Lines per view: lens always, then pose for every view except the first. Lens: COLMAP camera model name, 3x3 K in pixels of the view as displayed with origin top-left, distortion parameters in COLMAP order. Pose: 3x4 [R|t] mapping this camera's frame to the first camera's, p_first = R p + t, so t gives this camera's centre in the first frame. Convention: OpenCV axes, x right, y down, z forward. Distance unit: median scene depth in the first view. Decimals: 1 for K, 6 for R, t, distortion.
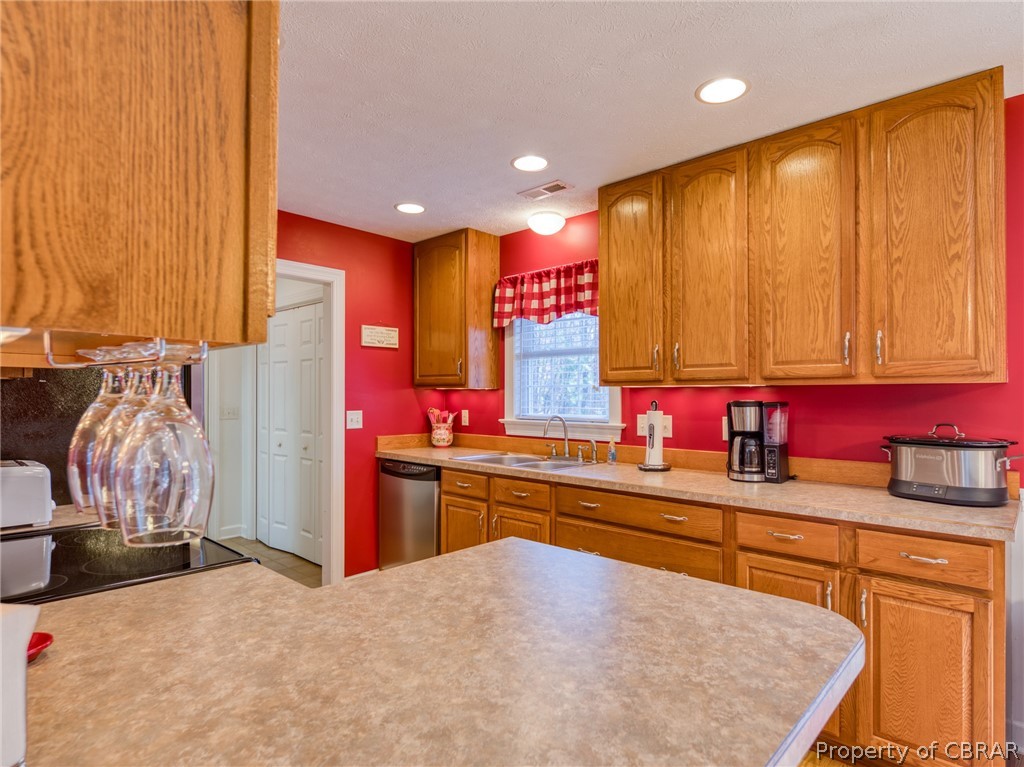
lens RADIAL K [[563.6, 0, 503.7], [0, 563.6, 388.5], [0, 0, 1]] dist [-0.001775, -0.002803]
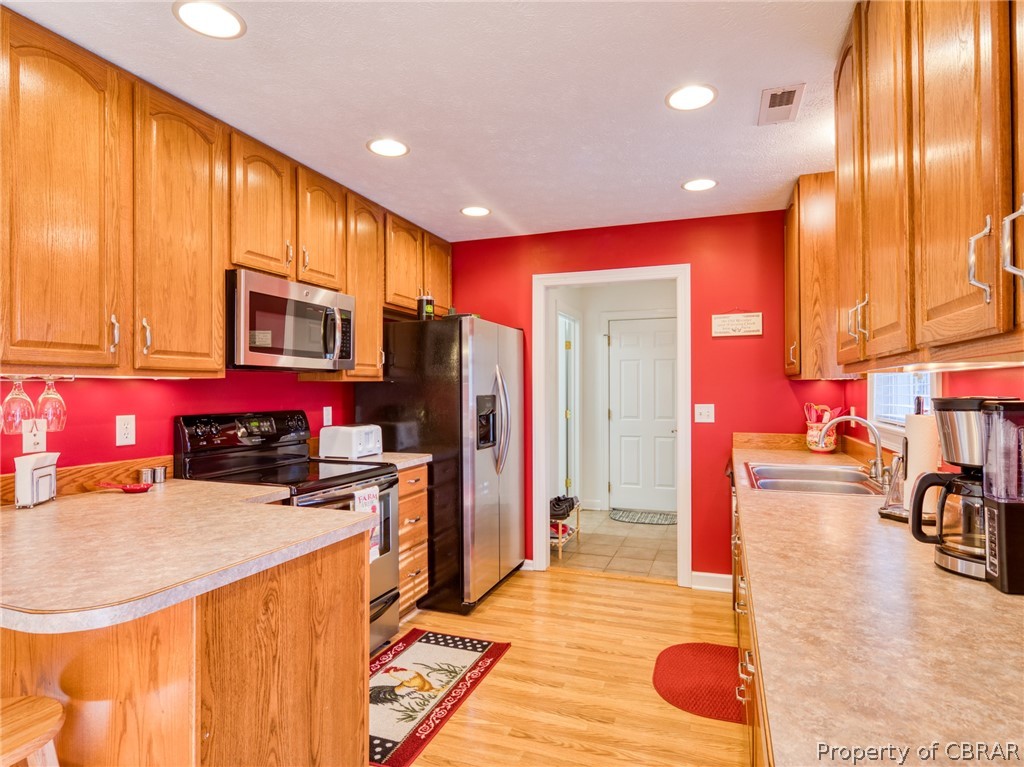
lens RADIAL K [[563.6, 0, 565.7], [0, 563.6, 383.7], [0, 0, 1]] dist [-0.001775, -0.002803]
pose [[0.440149, -0.010164, -0.897867, 0.535080], [0.011794, 0.999915, -0.005537, 0.007003], [0.897847, -0.008153, 0.440231, 0.377656]]
